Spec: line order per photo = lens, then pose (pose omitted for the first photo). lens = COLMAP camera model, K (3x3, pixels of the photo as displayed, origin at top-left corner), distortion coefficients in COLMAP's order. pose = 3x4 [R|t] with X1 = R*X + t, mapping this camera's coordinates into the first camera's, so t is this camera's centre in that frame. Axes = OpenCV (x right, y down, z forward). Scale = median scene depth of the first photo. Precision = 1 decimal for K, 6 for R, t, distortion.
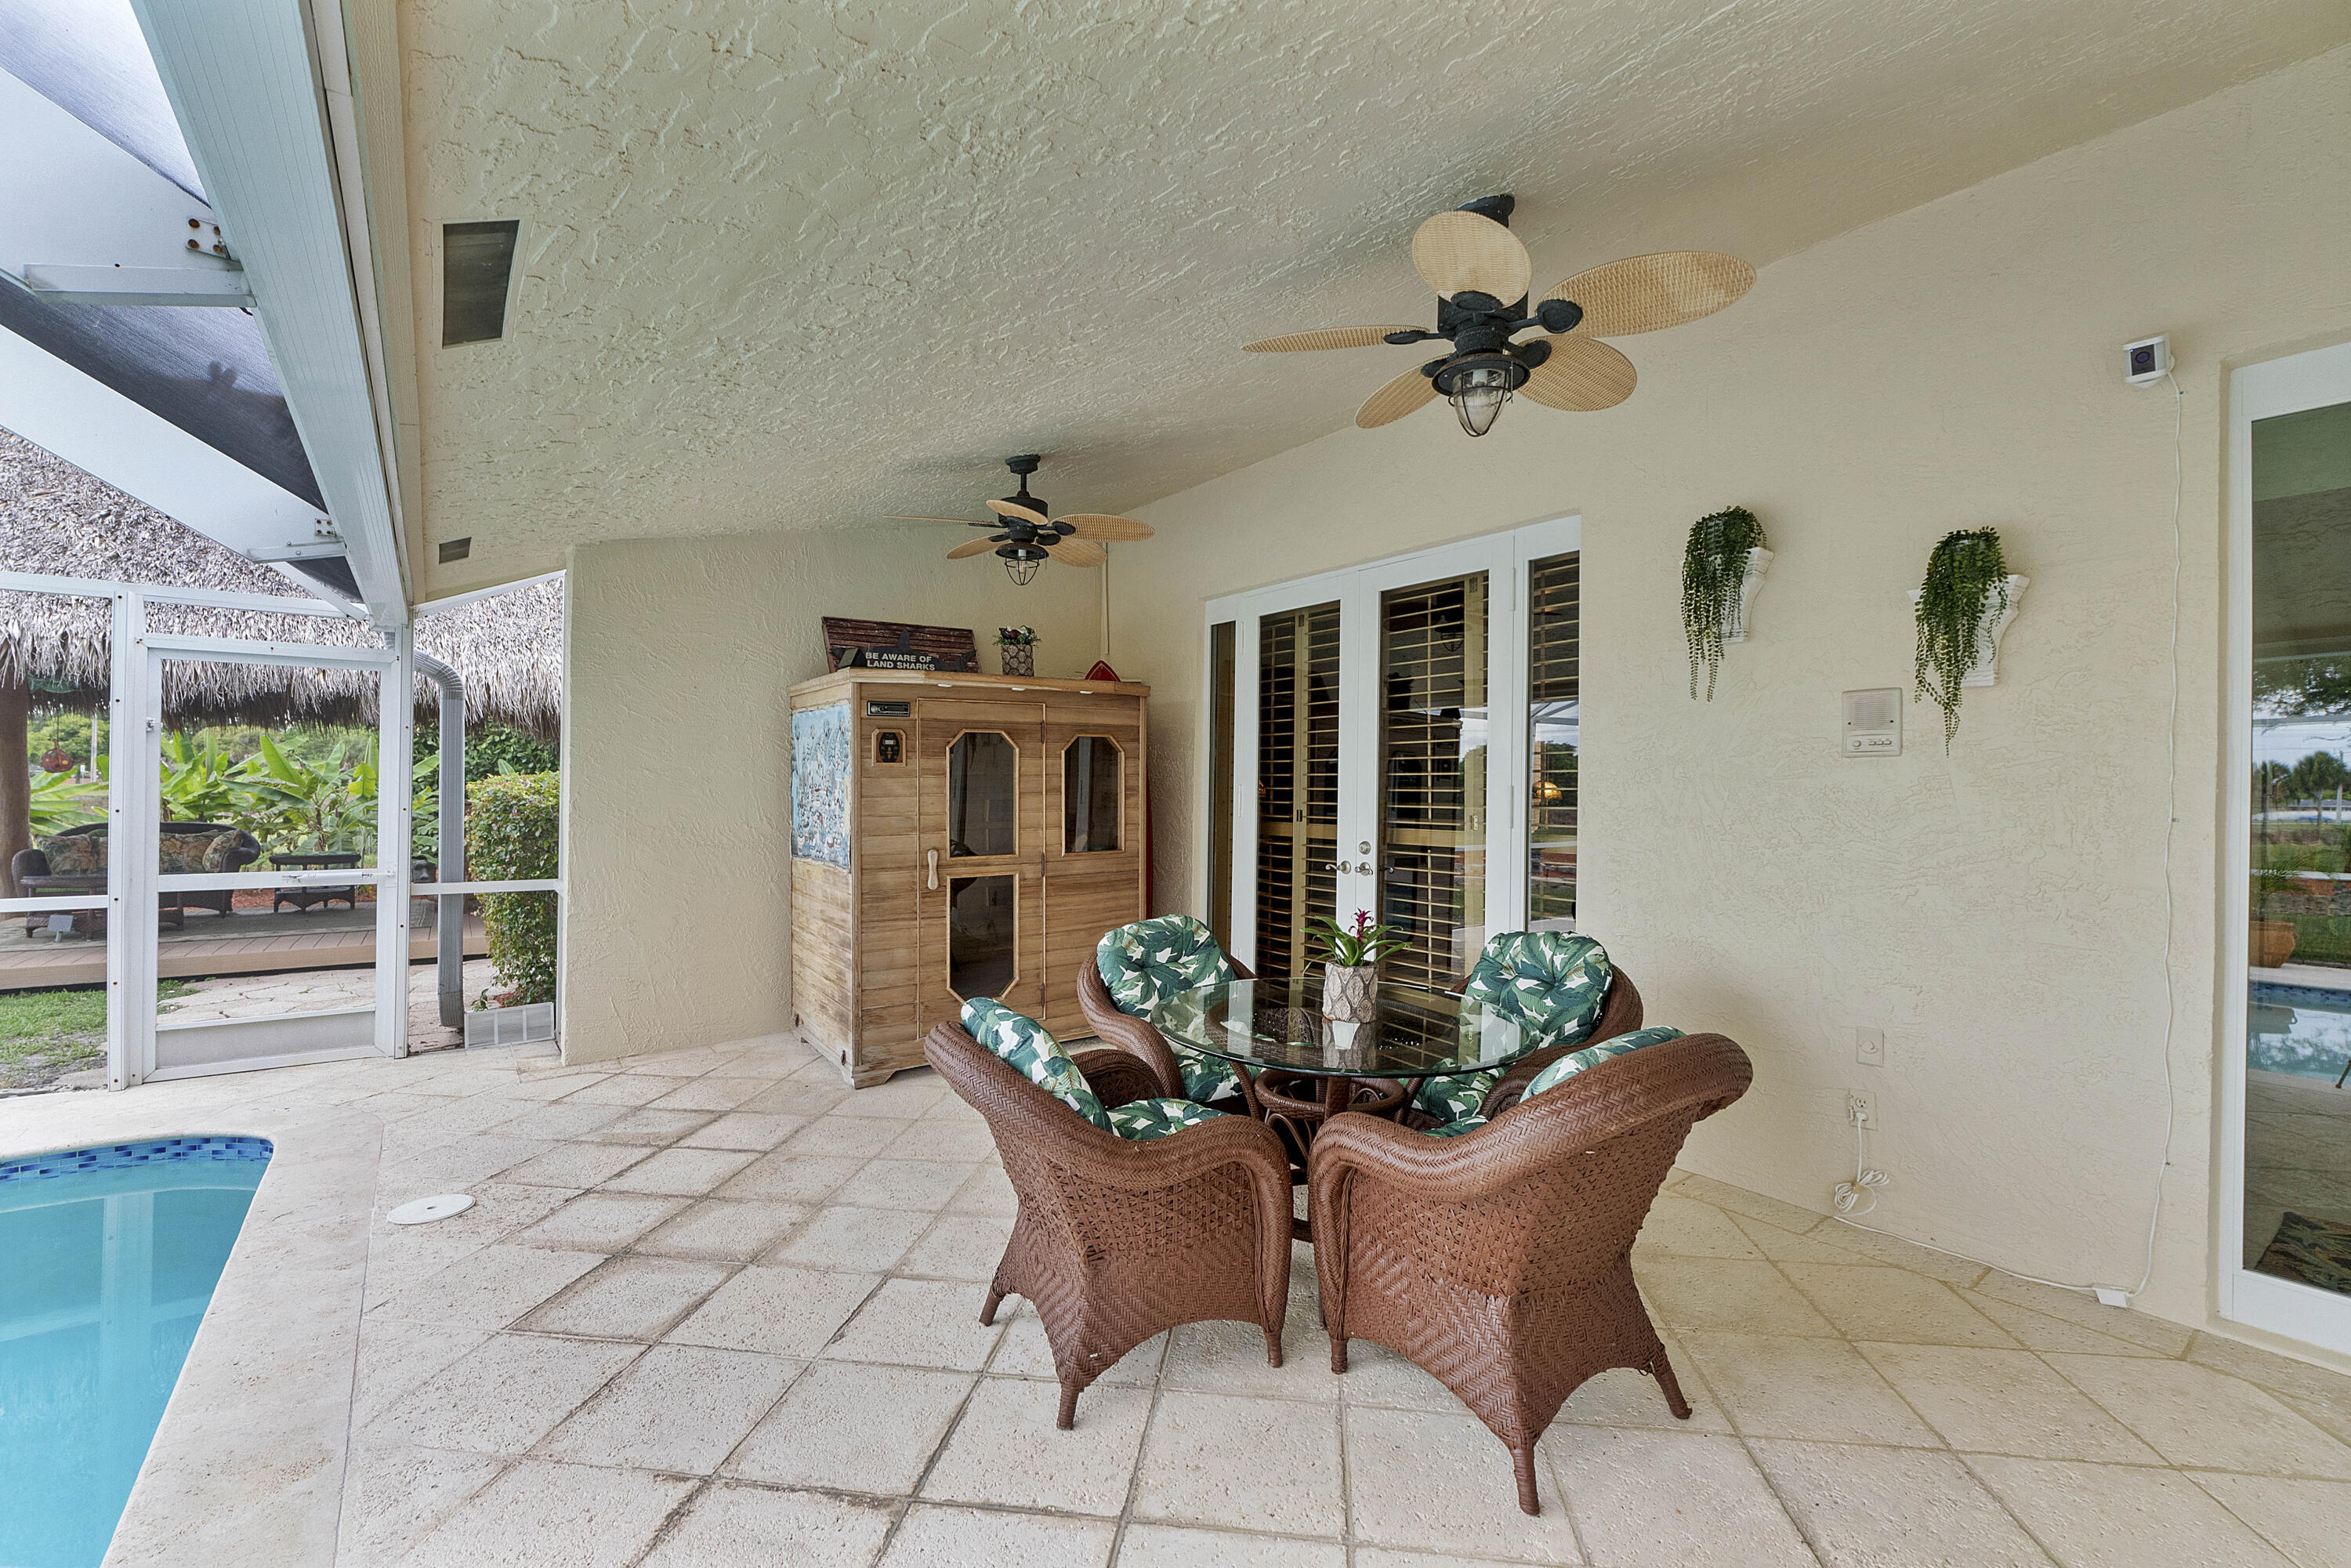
lens RADIAL K [[994.5, 0, 1166.9], [0, 994.5, 781.6], [0, 0, 1]] dist [-0.002695, -0.001882]
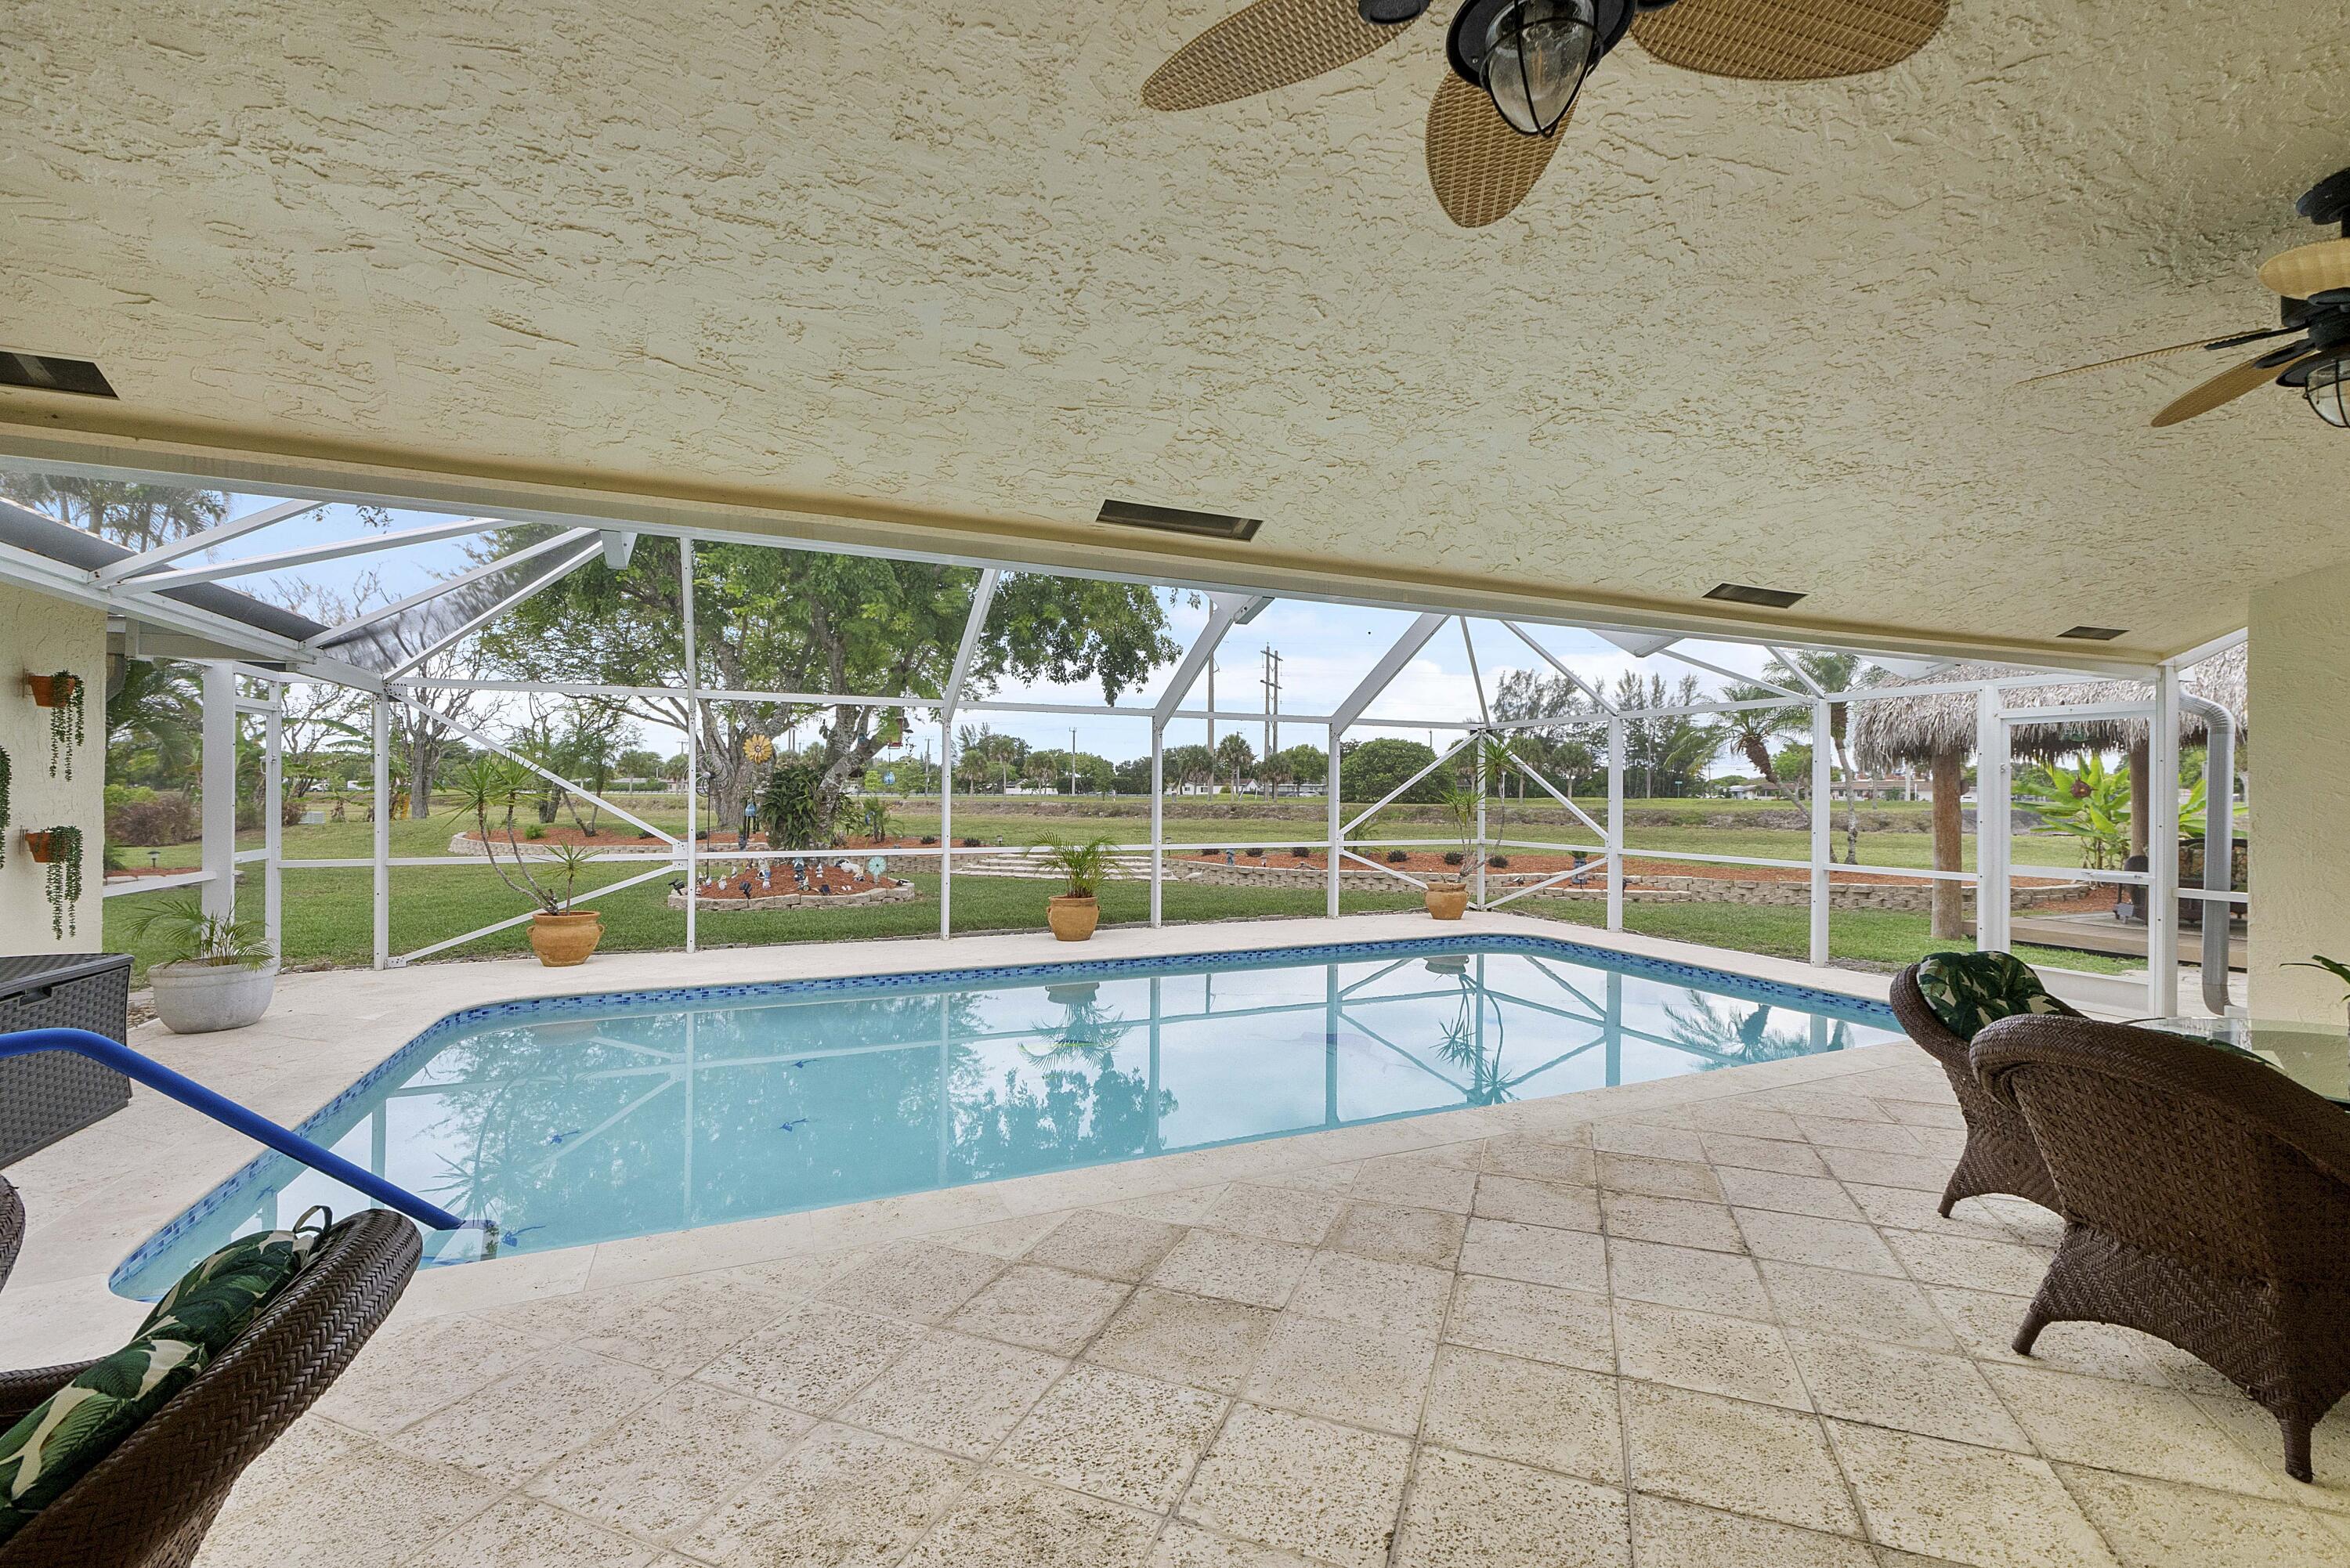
lens RADIAL K [[994.1, 0, 1168.5], [0, 994.1, 786.8], [0, 0, 1]] dist [-0.002695, -0.001882]
pose [[-0.233612, -0.013802, -0.972232, 0.888908], [-0.002342, 0.999904, -0.013632, -0.003205], [0.972327, -0.000907, -0.233622, 0.087536]]
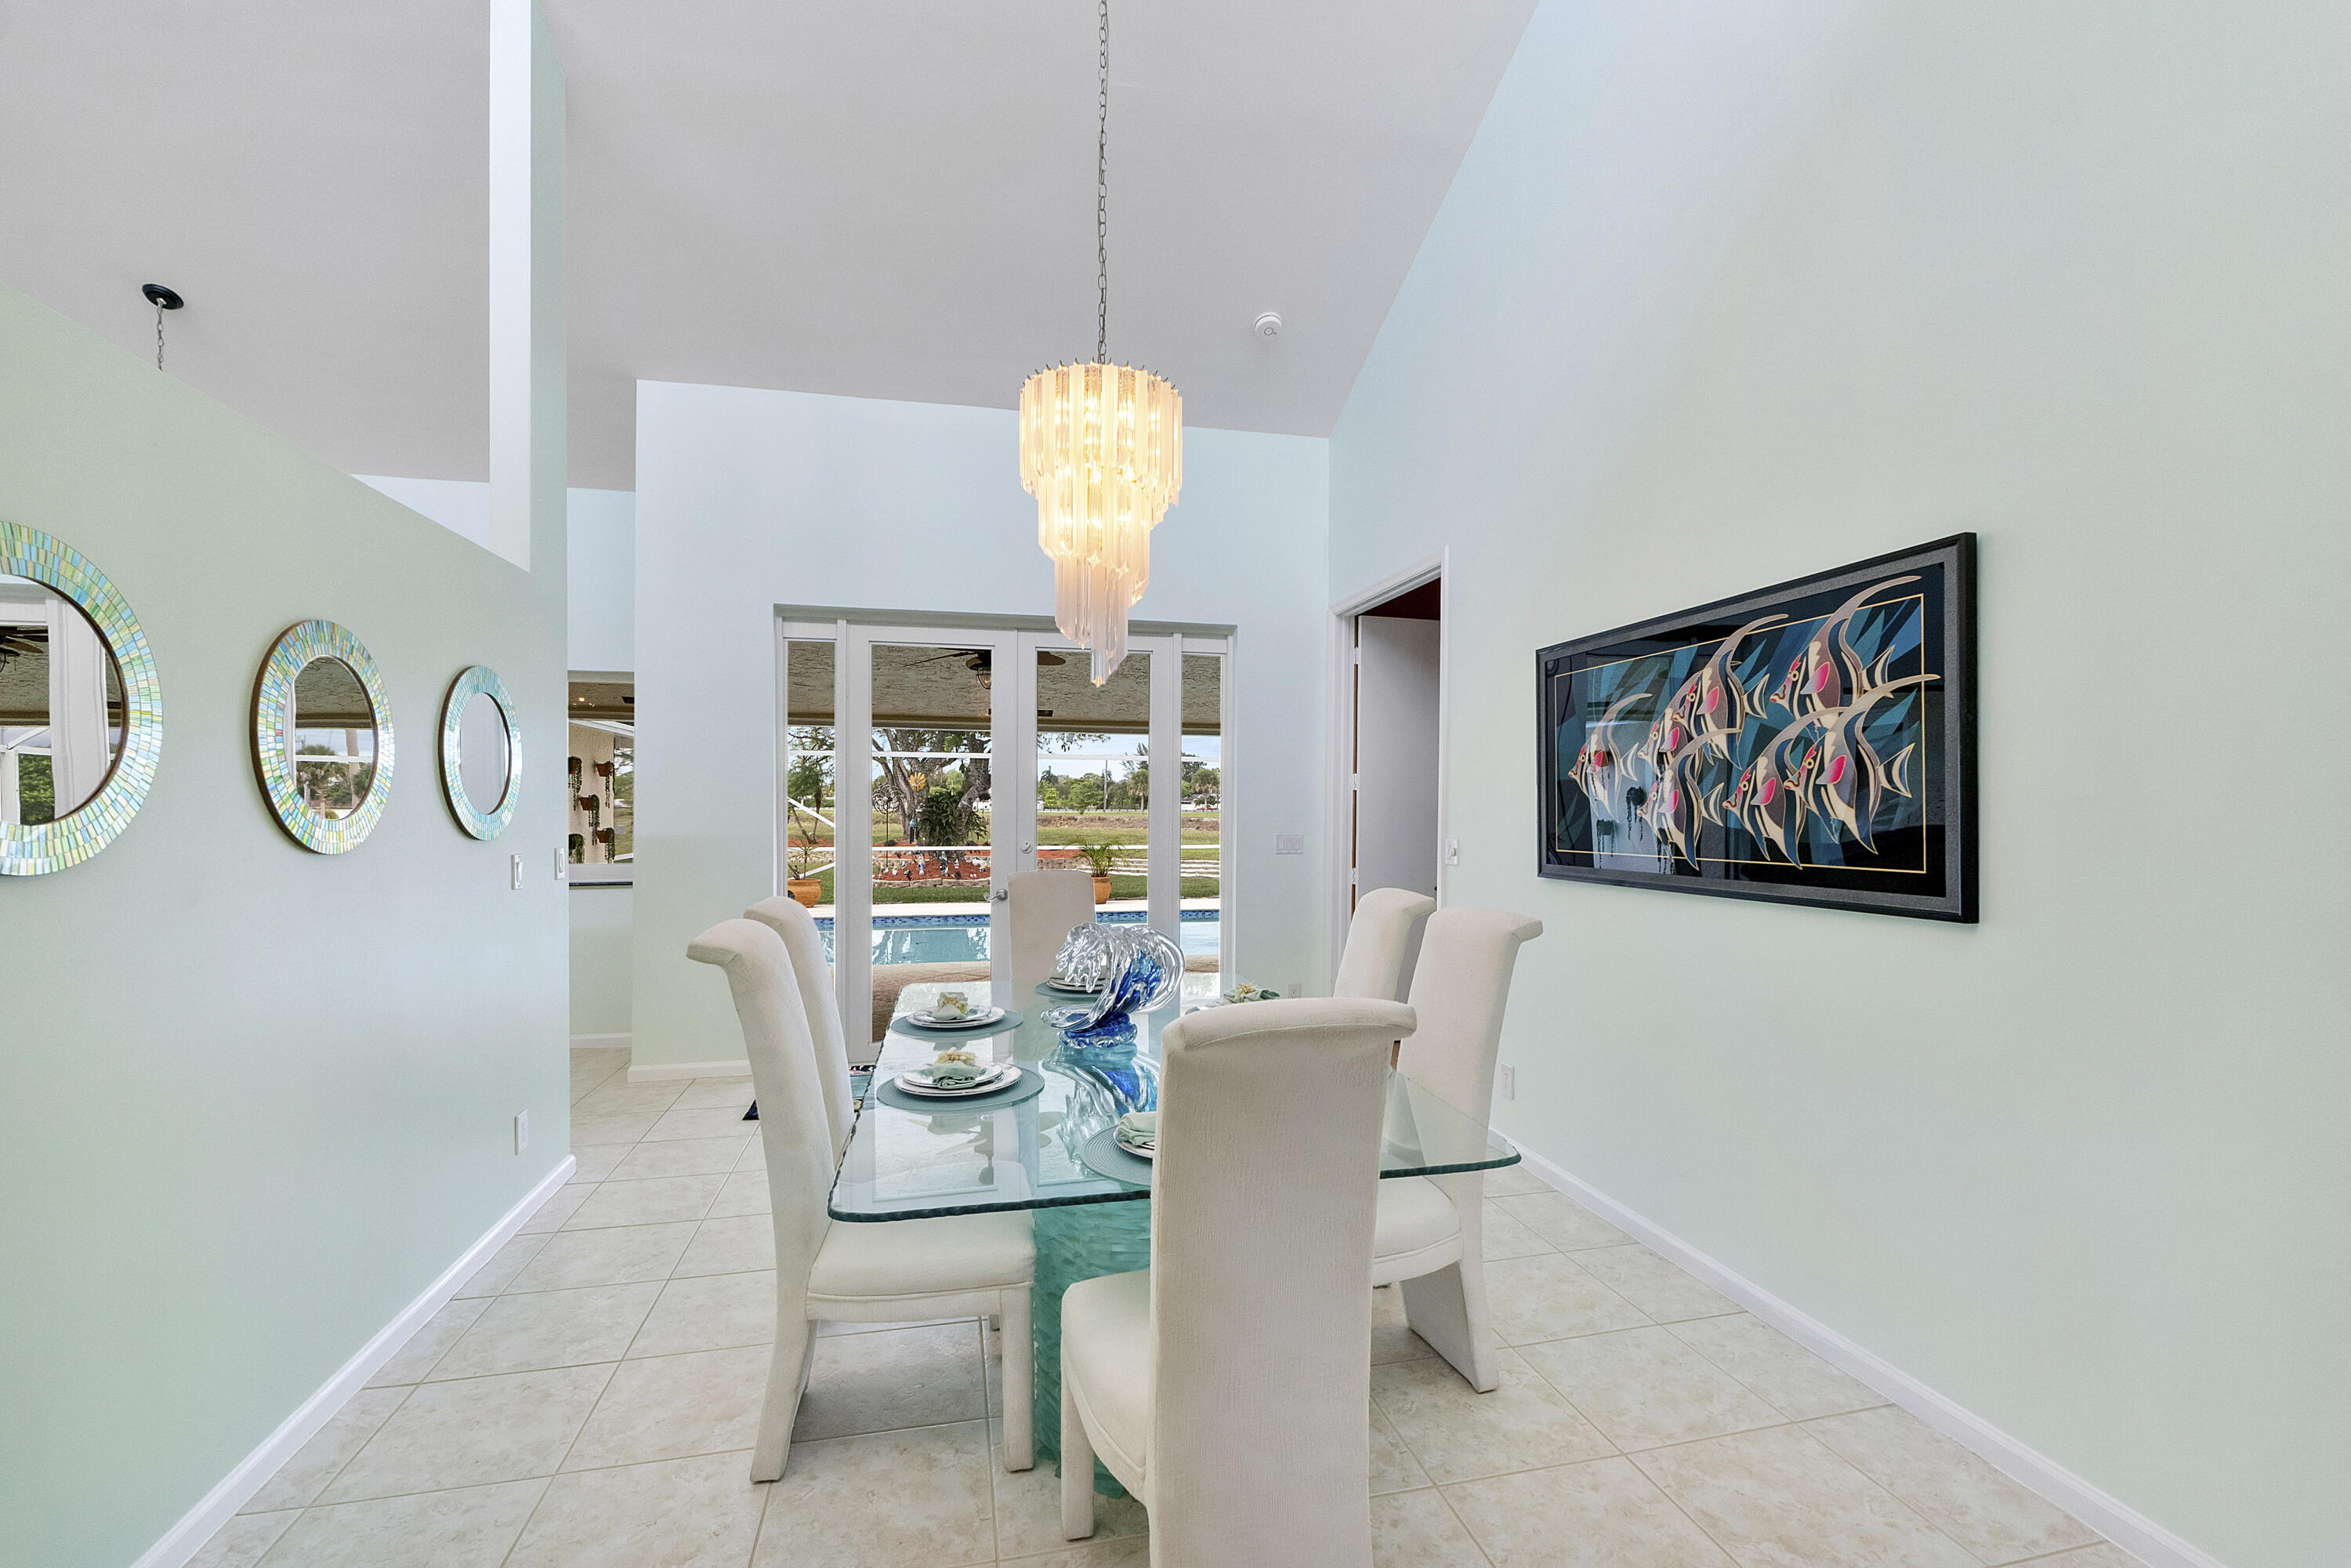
lens RADIAL K [[994.5, 0, 1163.1], [0, 994.5, 797.9], [0, 0, 1]] dist [-0.002695, -0.001882]
pose [[-0.408944, -0.017082, -0.912400, 1.784320], [-0.003270, 0.999846, -0.017253, -0.009128], [0.912554, -0.004072, -0.408937, 0.917202]]
